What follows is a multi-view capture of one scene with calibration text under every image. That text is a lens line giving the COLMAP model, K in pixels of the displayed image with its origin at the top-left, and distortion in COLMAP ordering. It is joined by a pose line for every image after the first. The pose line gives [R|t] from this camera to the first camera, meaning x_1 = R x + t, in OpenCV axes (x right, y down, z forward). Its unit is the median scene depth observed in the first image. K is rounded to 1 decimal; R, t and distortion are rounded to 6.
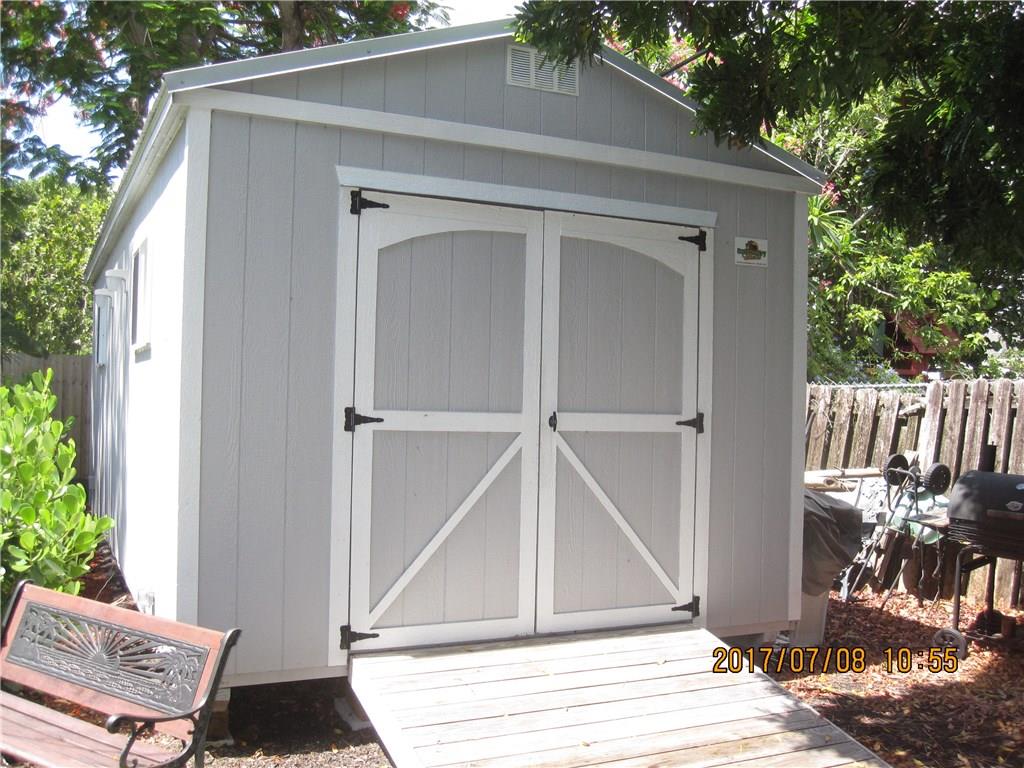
lens RADIAL K [[993.4, 0, 512.0], [0, 993.4, 384.0], [0, 0, 1]] dist [-0.080627, 0.036237]
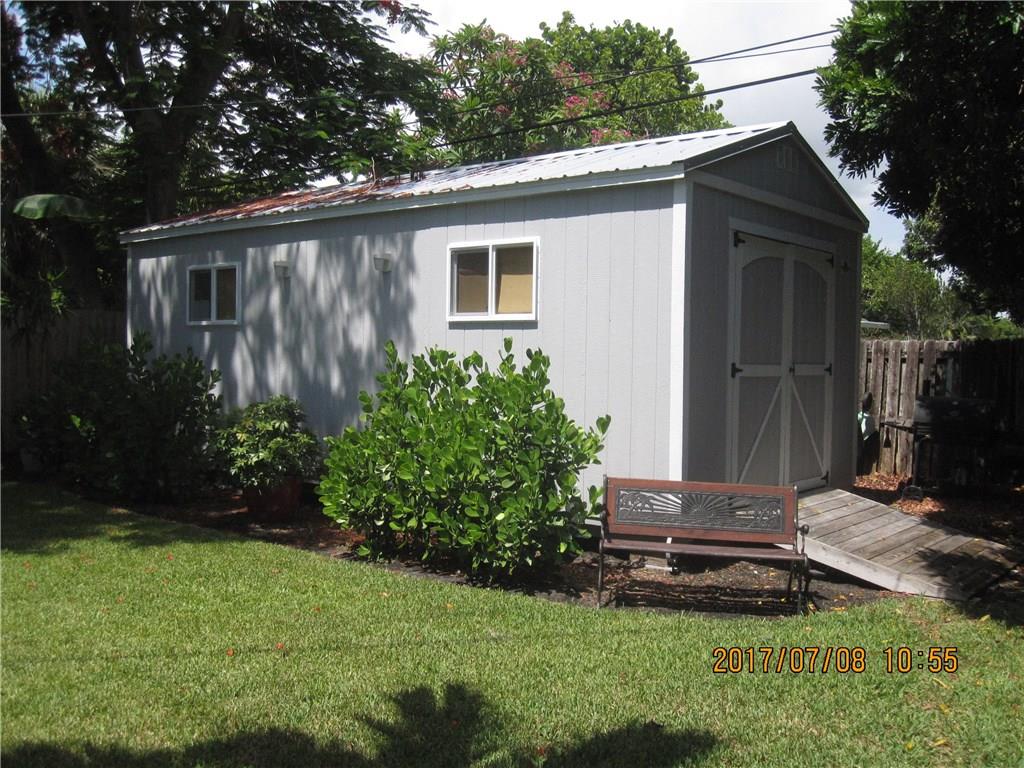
lens RADIAL K [[993.4, 0, 512.0], [0, 993.4, 384.0], [0, 0, 1]] dist [-0.080627, 0.036237]
pose [[0.901754, -0.024011, 0.431583, -1.129260], [0.002197, 0.998698, 0.050971, -0.024910], [-0.432245, -0.045015, 0.900632, -0.314654]]
